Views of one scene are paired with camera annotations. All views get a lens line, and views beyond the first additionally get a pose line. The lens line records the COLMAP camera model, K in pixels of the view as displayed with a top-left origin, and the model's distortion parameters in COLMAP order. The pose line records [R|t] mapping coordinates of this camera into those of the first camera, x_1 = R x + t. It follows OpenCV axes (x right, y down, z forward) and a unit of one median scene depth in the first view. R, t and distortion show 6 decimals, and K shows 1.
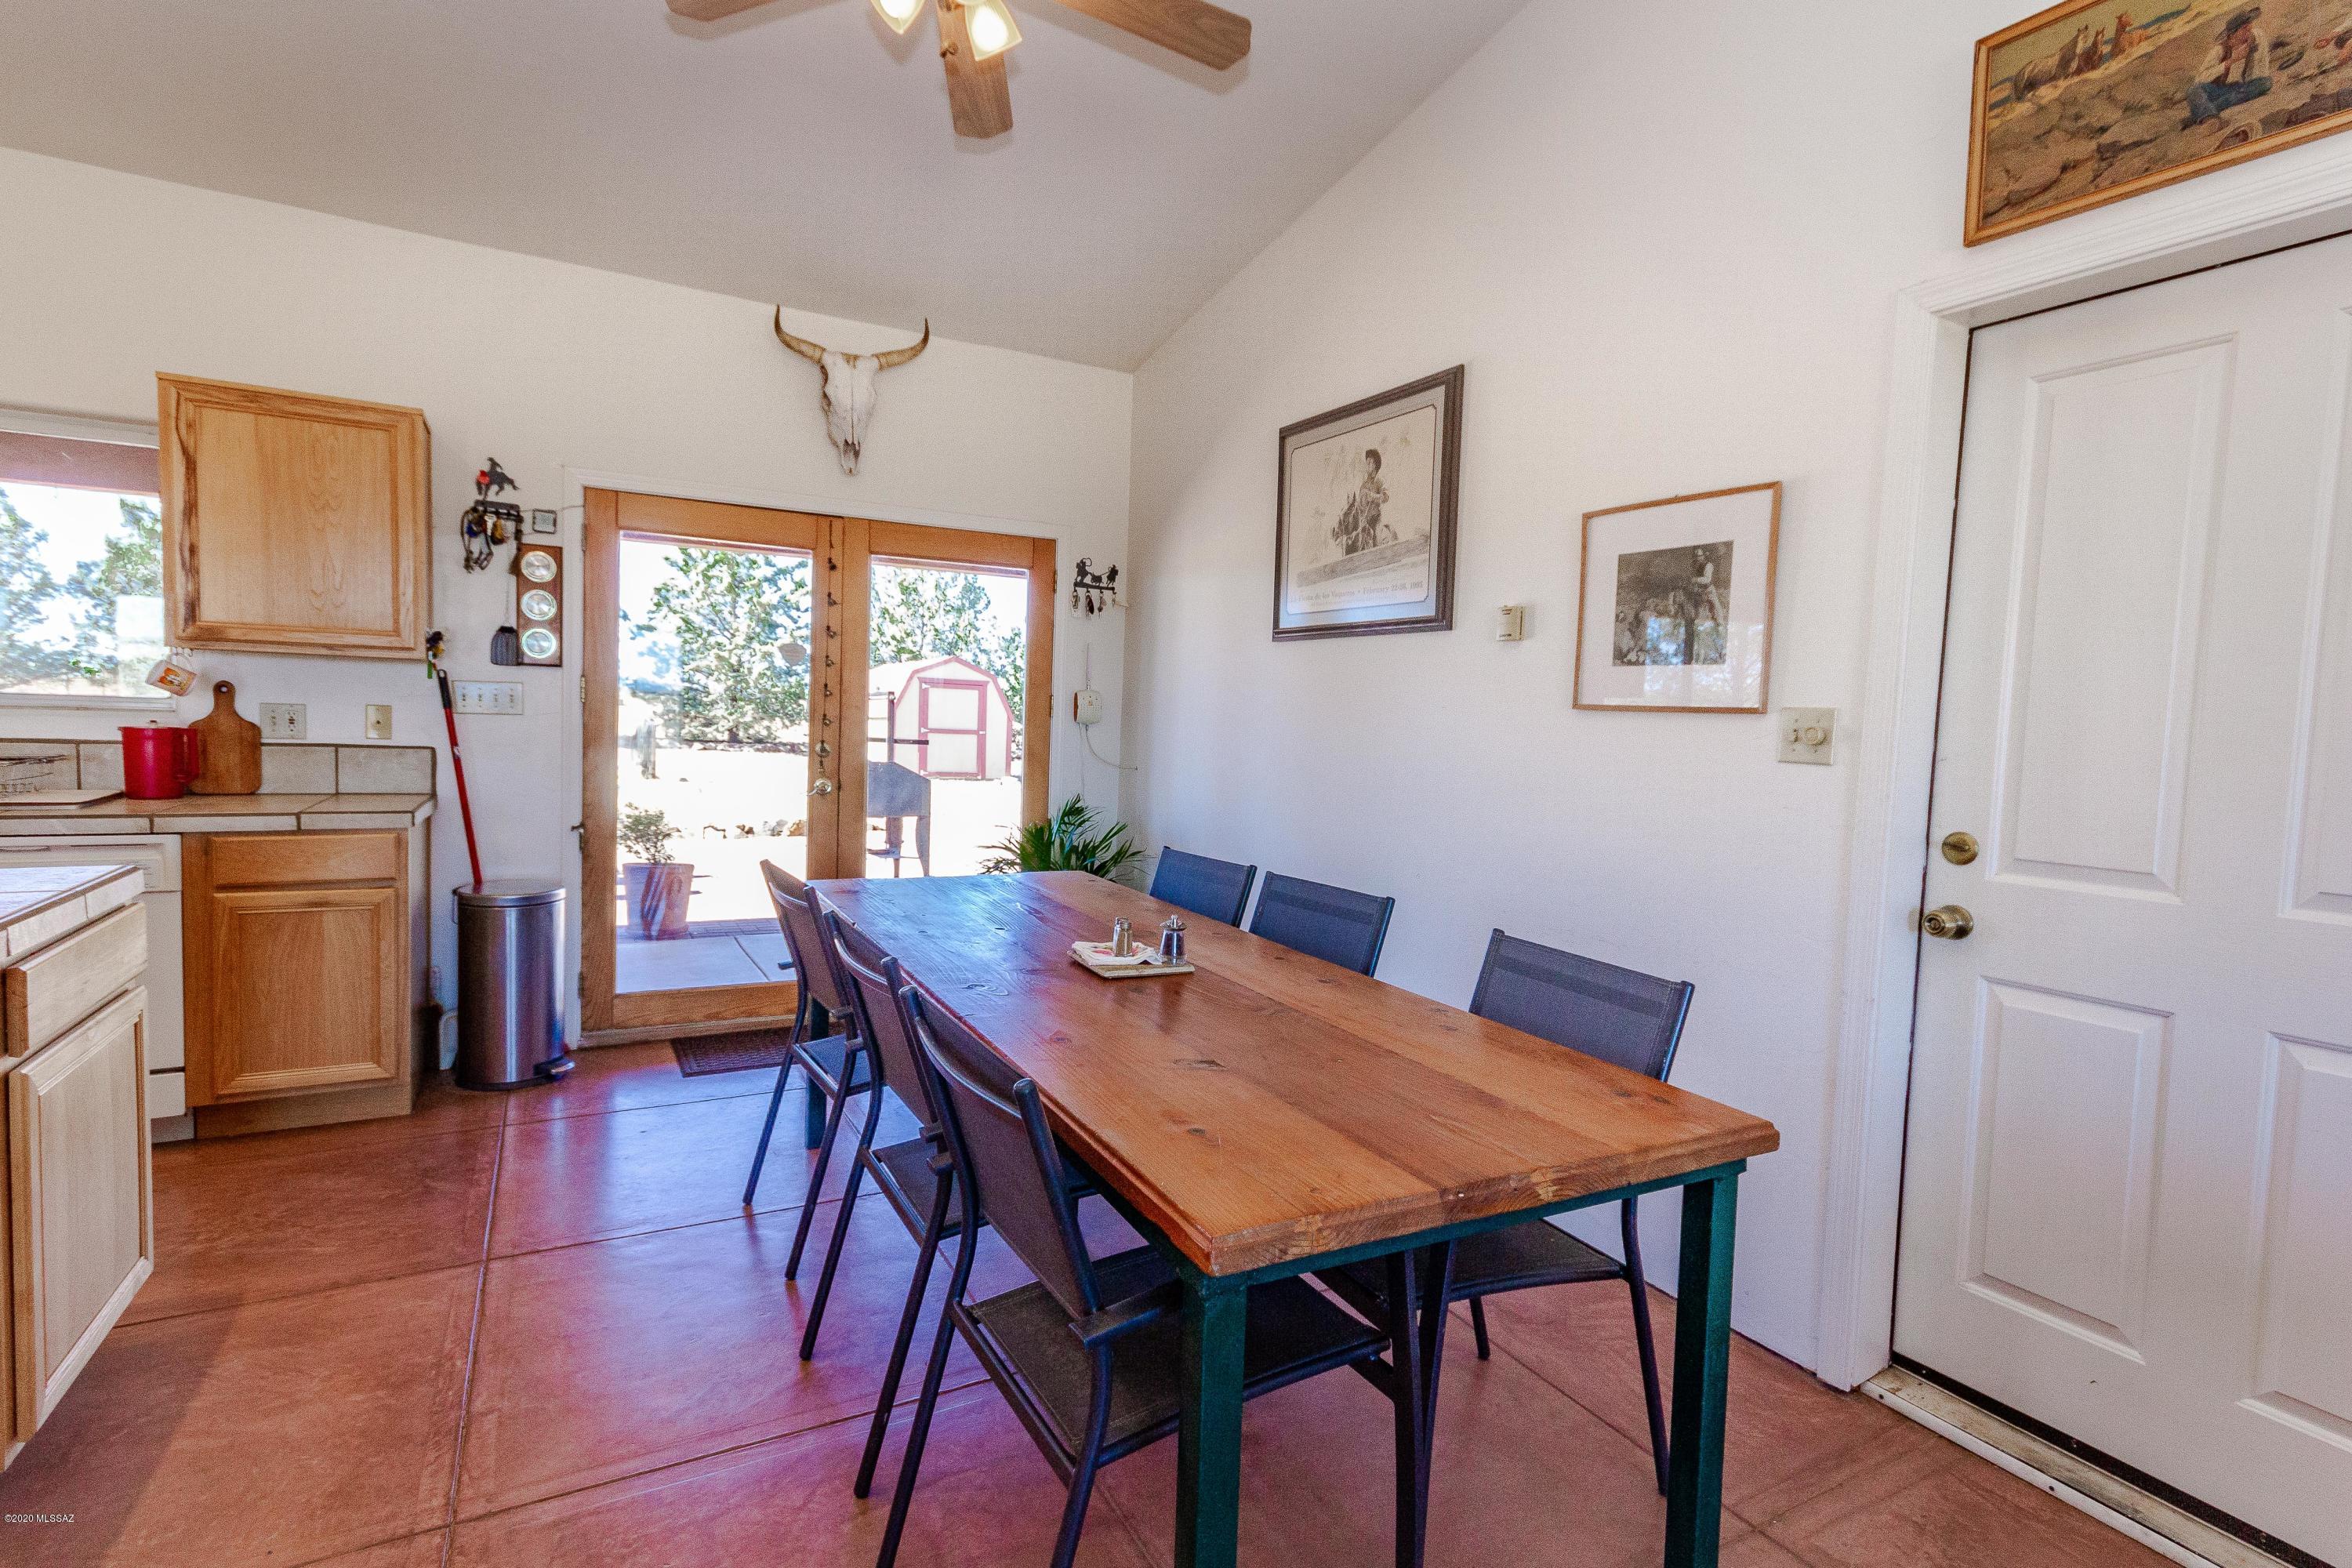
lens RADIAL K [[1154.3, 0, 1176.0], [0, 1154.3, 784.0], [0, 0, 1]] dist [0.017783, 0.000237]
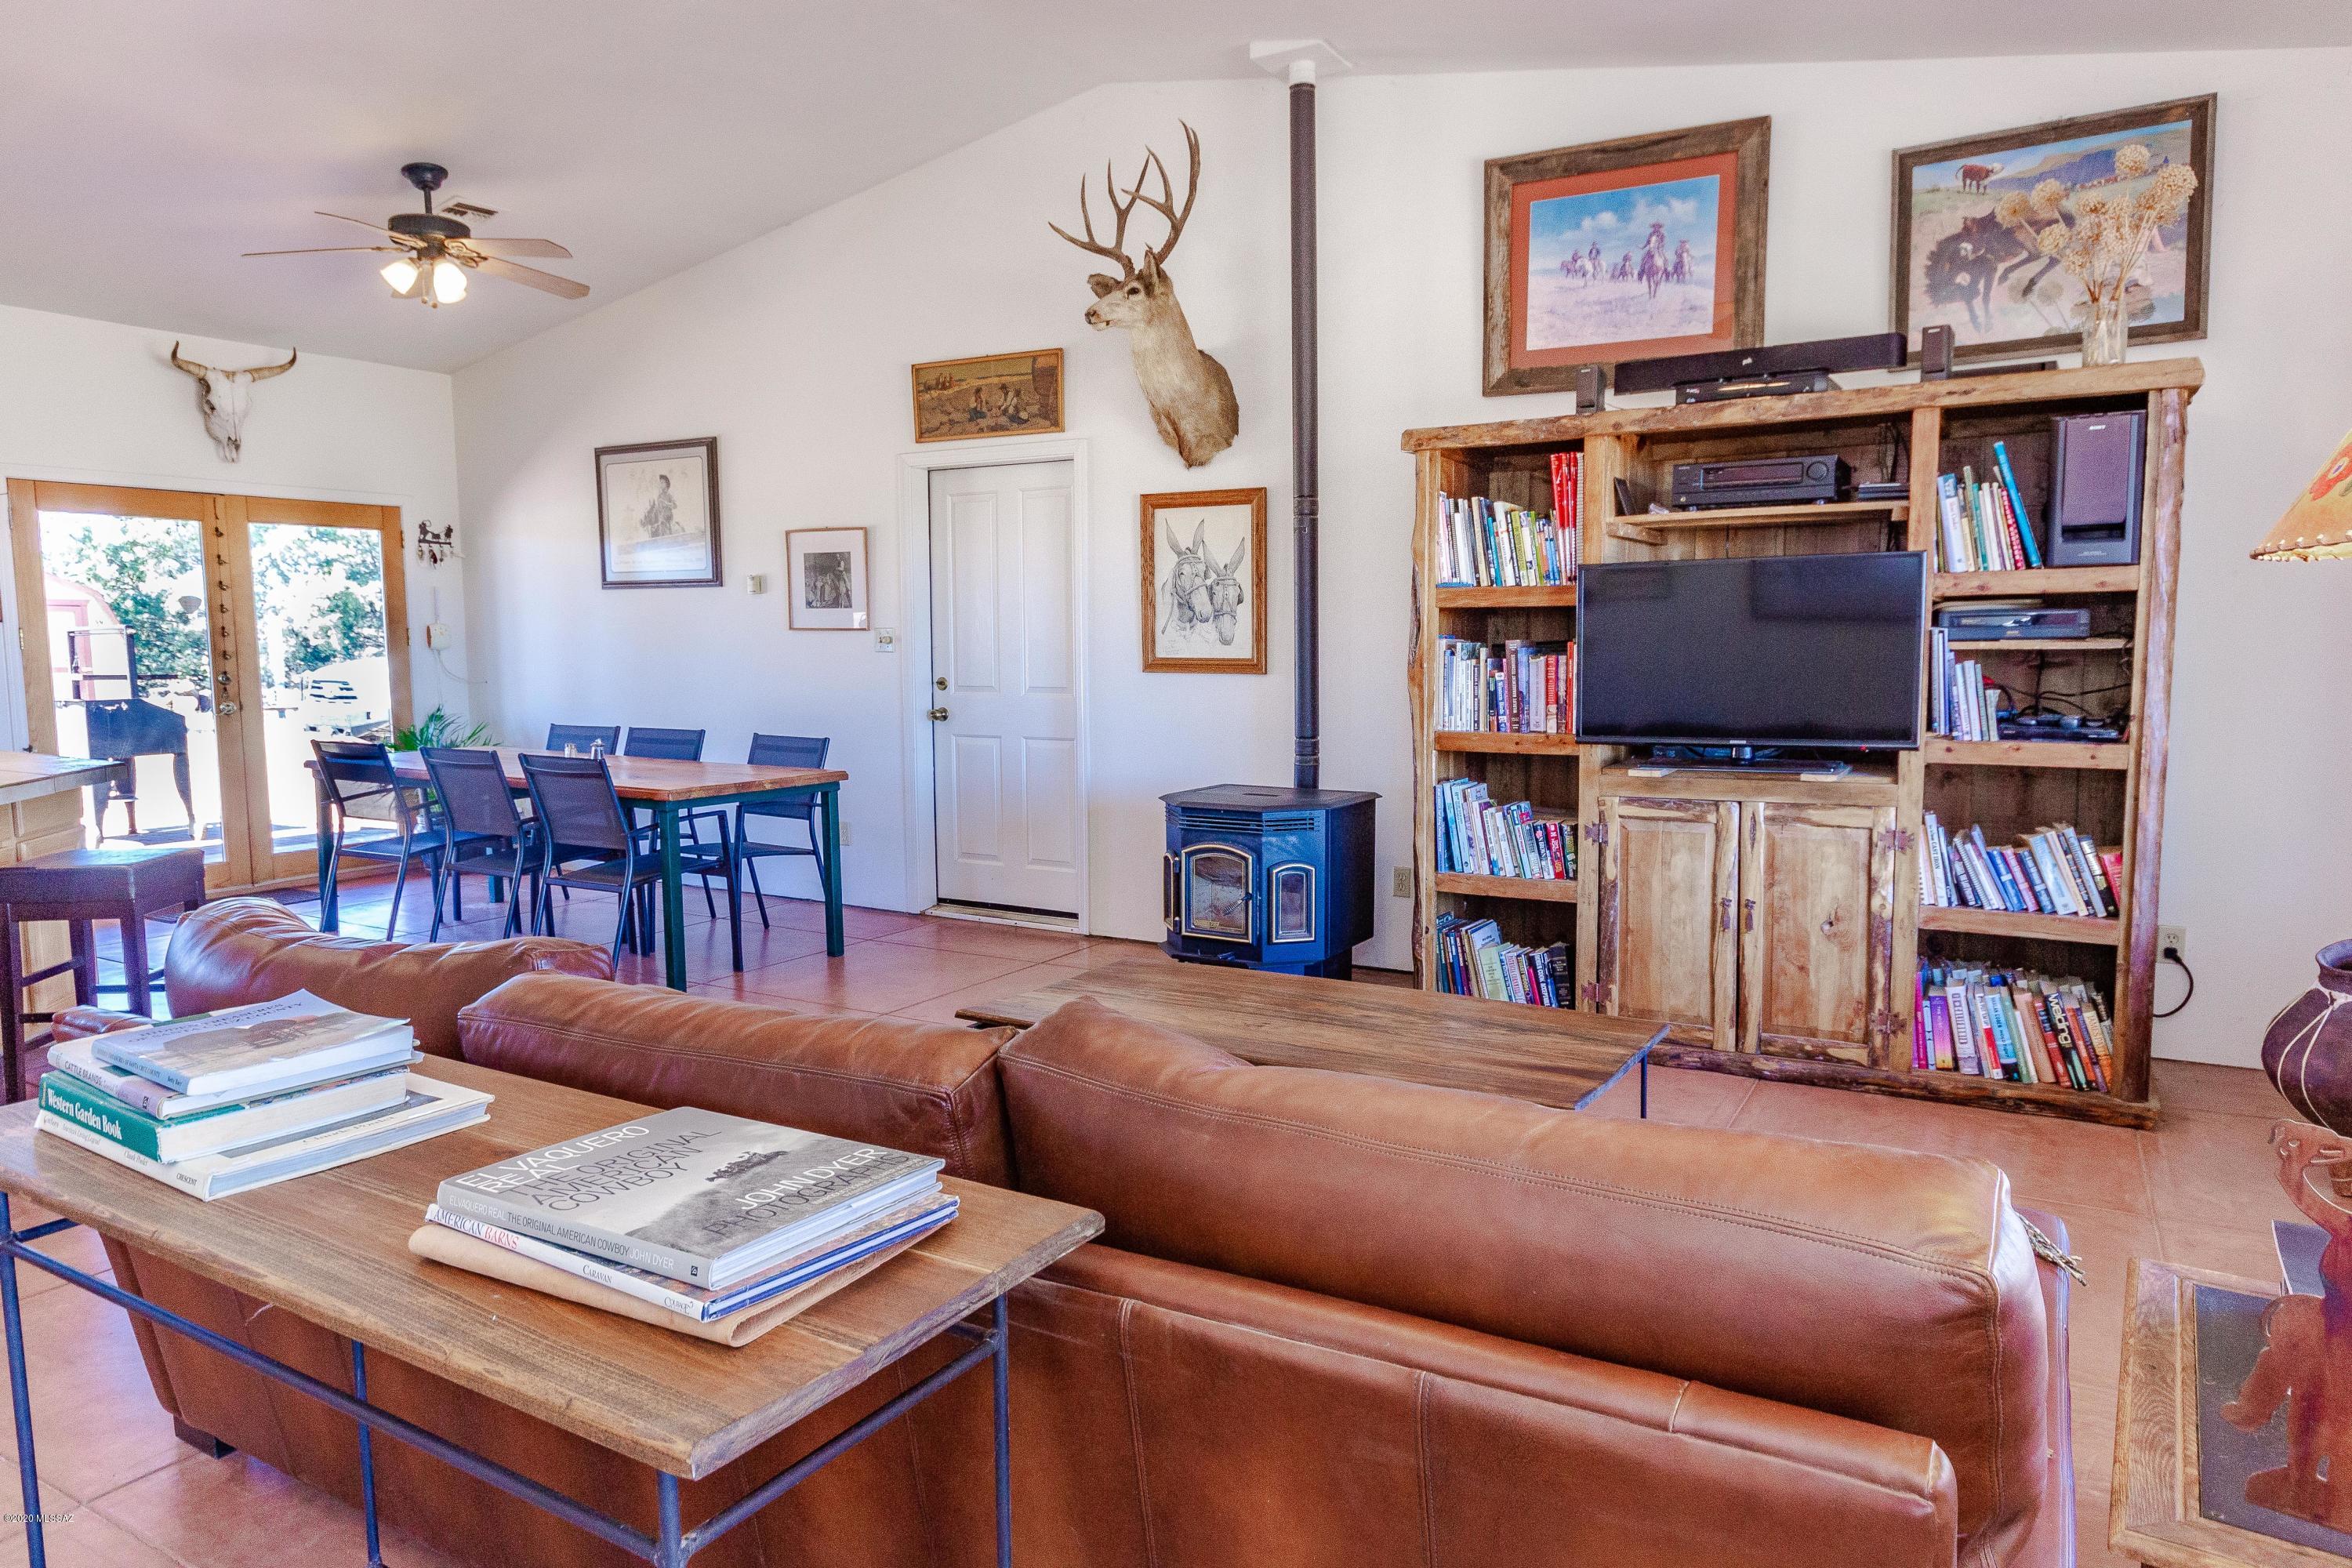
lens RADIAL K [[1455.2, 0, 1176.0], [0, 1455.2, 784.0], [0, 0, 1]] dist [0.017825, -0.002246]
pose [[0.861825, -0.090051, 0.499148, -0.249606], [0.063878, 0.995548, 0.069316, 0.046891], [-0.503167, -0.027854, 0.863740, -1.053641]]
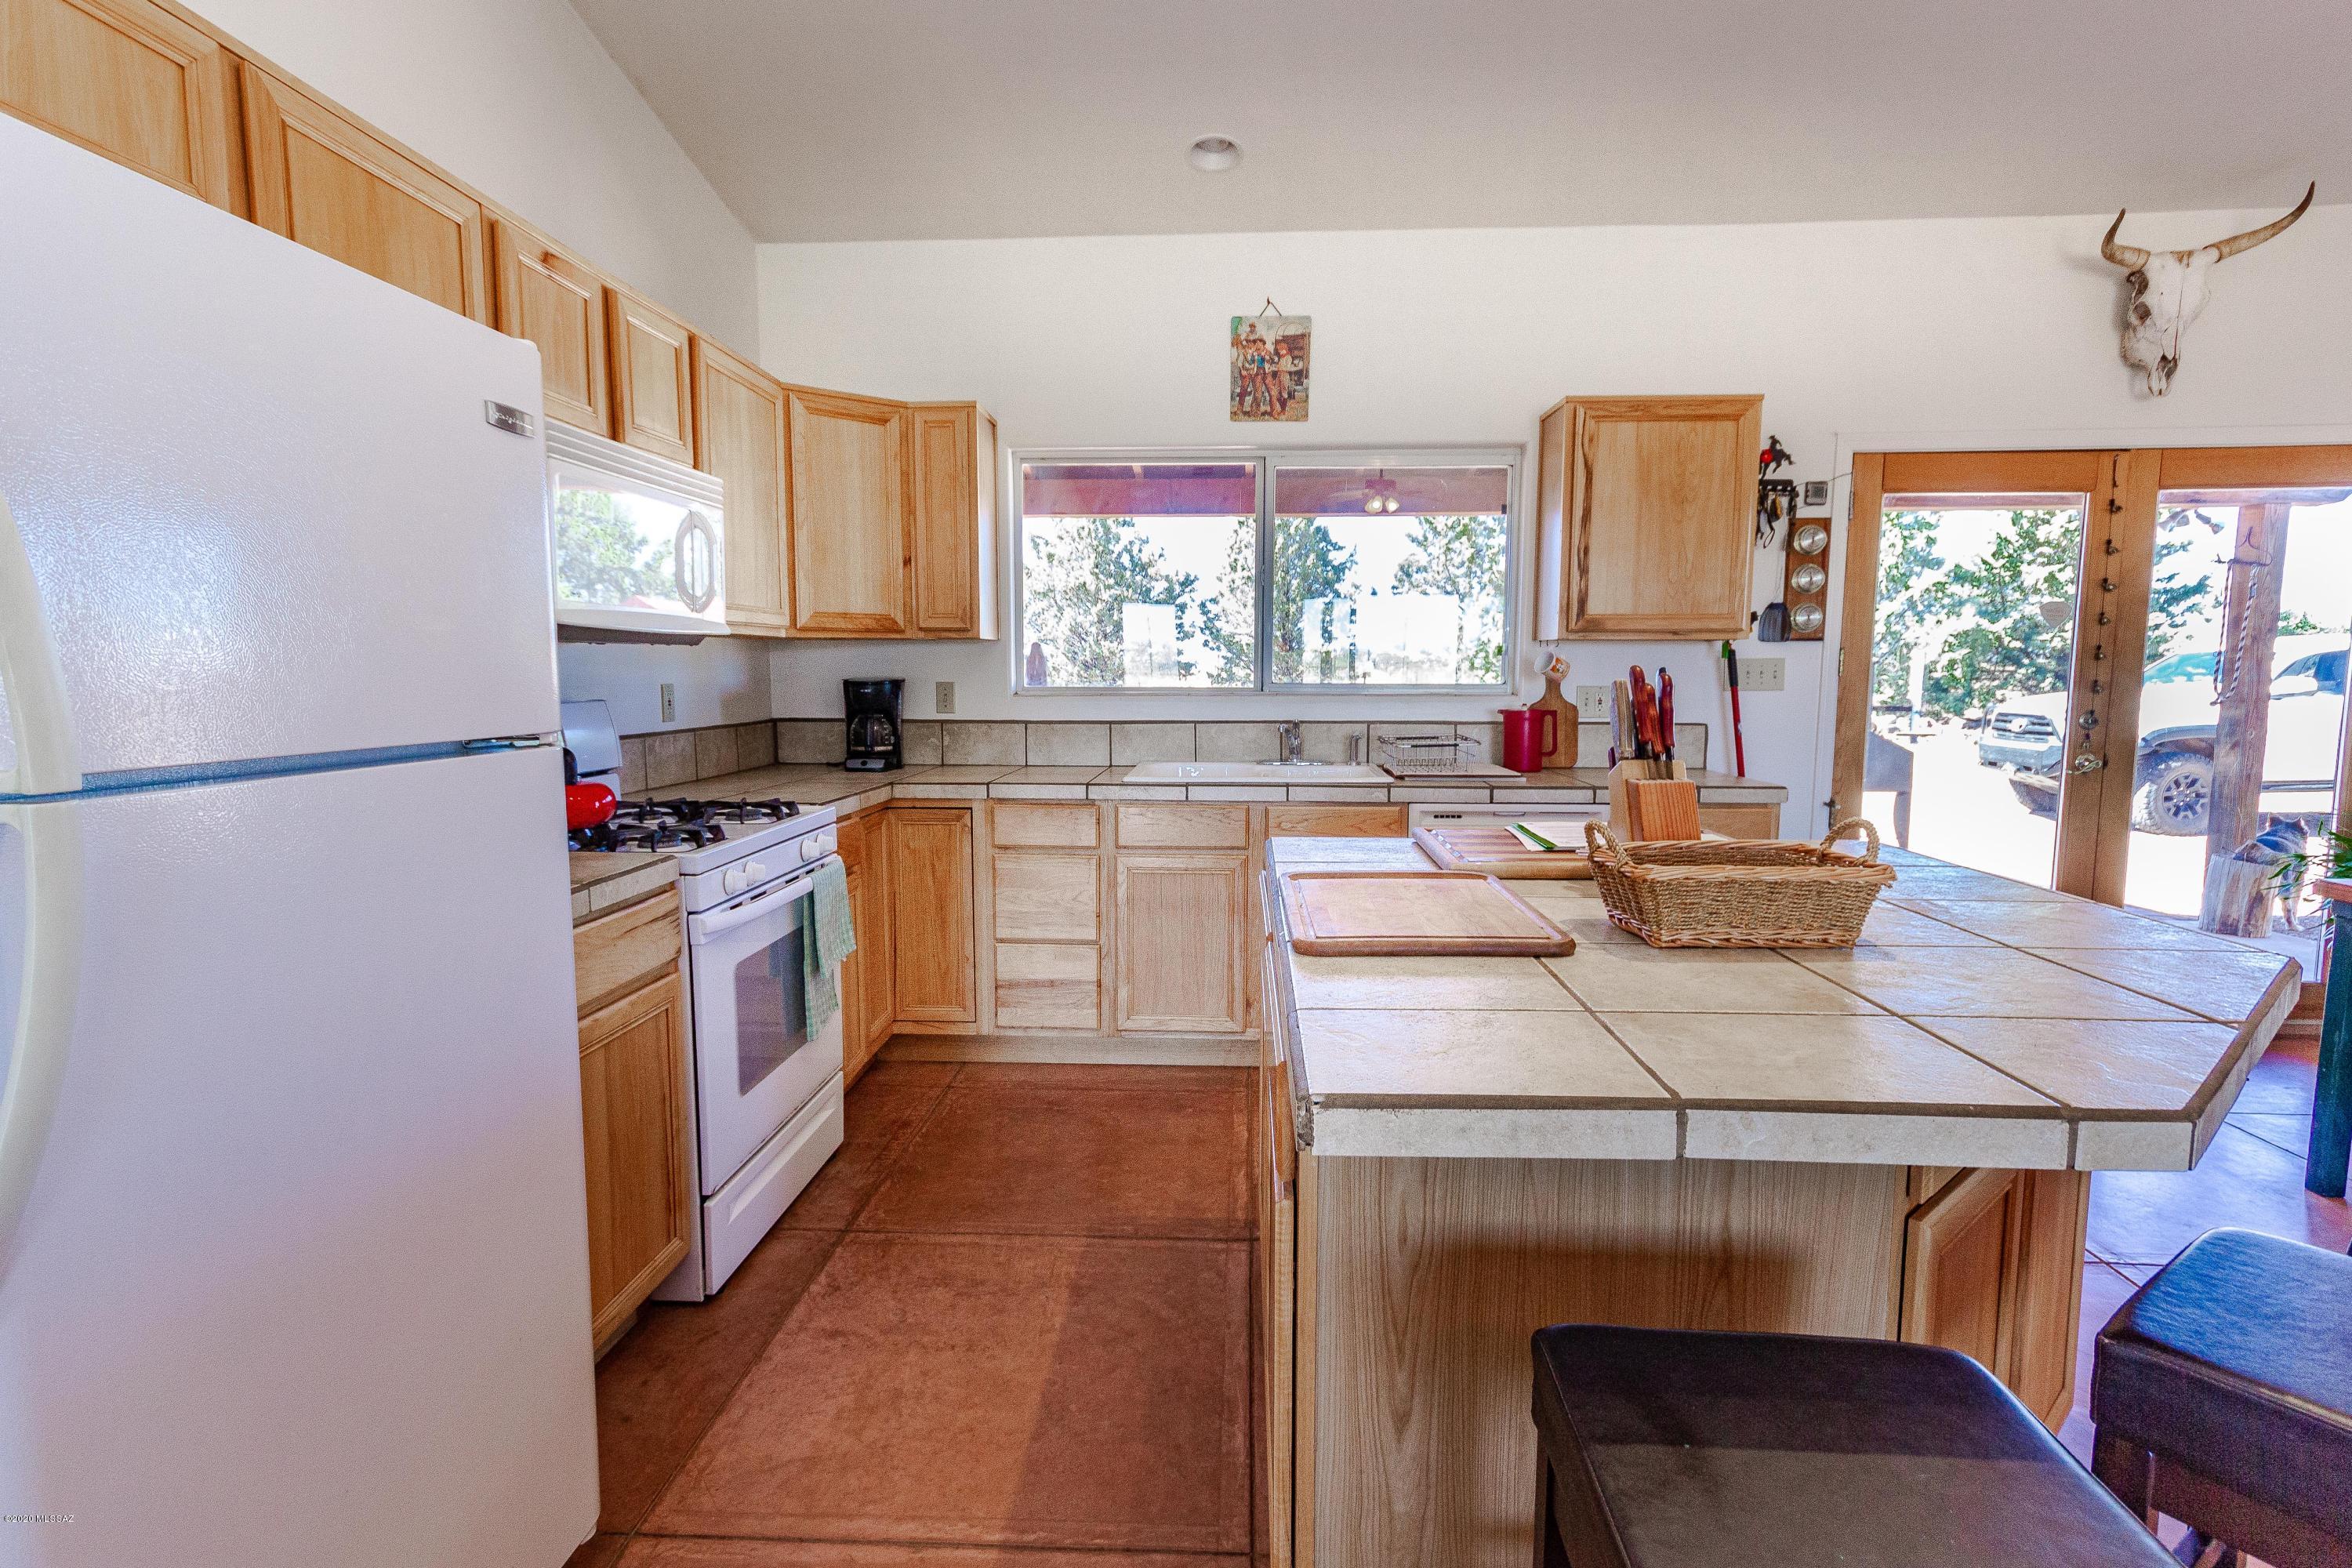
lens RADIAL K [[1184.7, 0, 1176.0], [0, 1184.7, 784.0], [0, 0, 1]] dist [0.003307, 0.017723]
pose [[0.853538, 0.015990, -0.520785, -0.484589], [-0.002087, 0.999626, 0.027273, -0.005660], [0.521027, -0.022192, 0.853252, -0.152758]]
